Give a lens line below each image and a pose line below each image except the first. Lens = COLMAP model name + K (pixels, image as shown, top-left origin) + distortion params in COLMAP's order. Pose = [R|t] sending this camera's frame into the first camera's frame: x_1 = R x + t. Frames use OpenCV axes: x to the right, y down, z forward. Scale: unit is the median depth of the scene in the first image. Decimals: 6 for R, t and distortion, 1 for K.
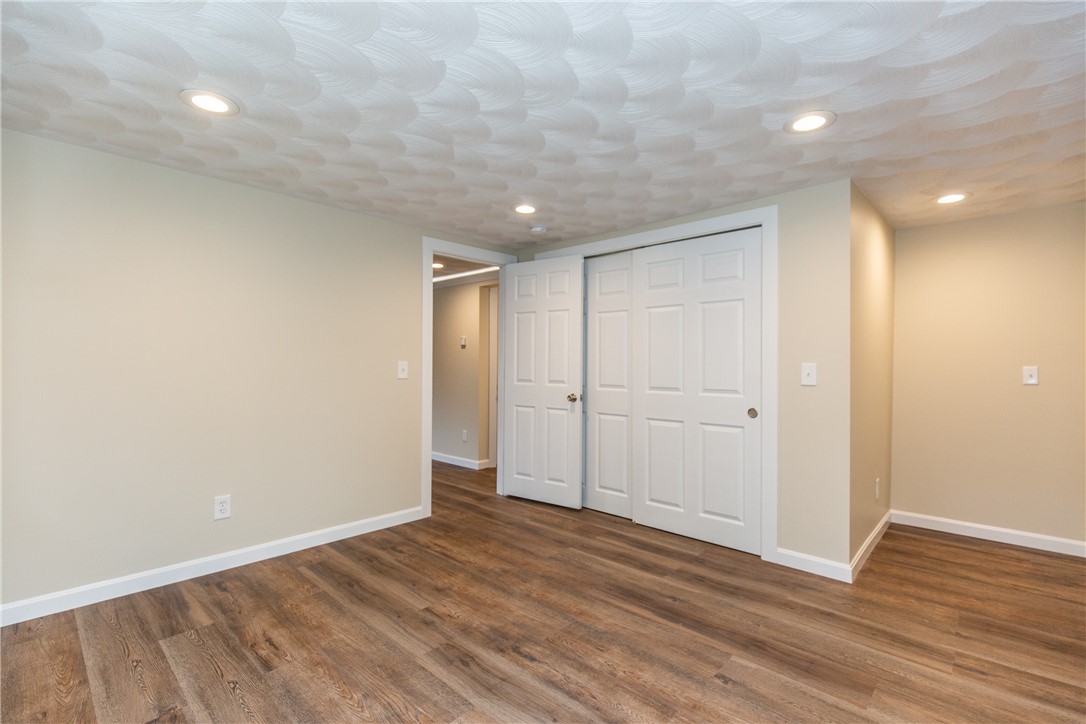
lens RADIAL K [[486.8, 0, 544.9], [0, 486.8, 360.6], [0, 0, 1]] dist [0.000639, 0.000546]
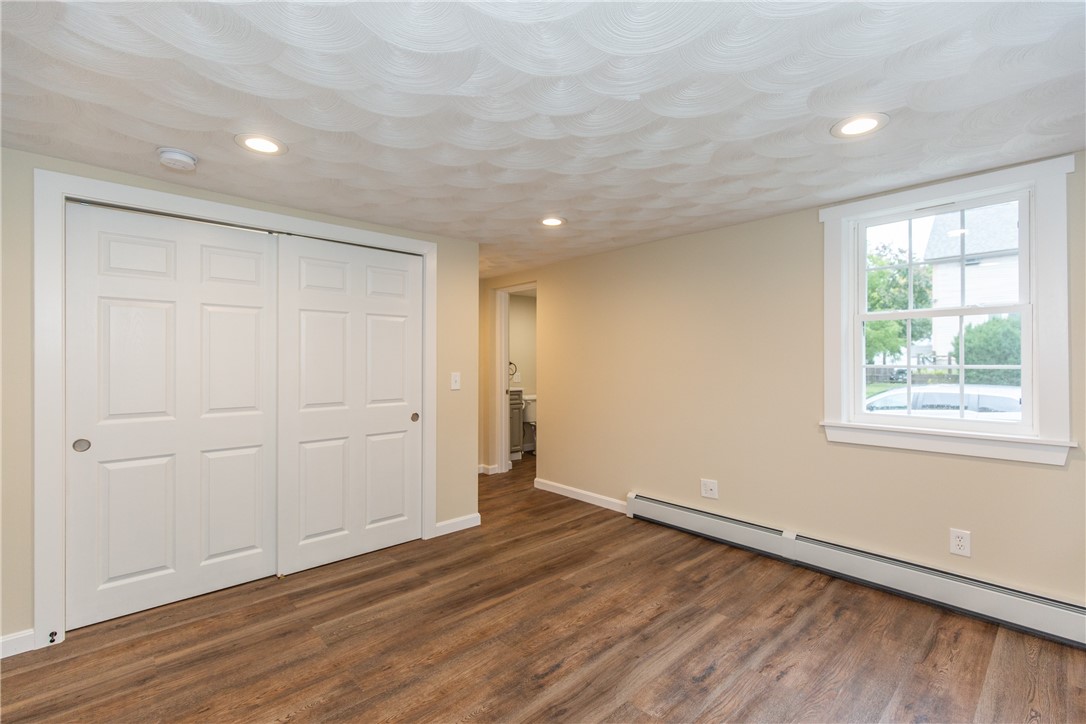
lens RADIAL K [[486.8, 0, 541.9], [0, 486.8, 359.6], [0, 0, 1]] dist [0.000639, 0.000546]
pose [[0.083724, -0.005187, 0.996475, -0.848027], [-0.003660, 0.999978, 0.005513, -0.042720], [-0.996482, -0.004109, 0.083703, 0.750159]]
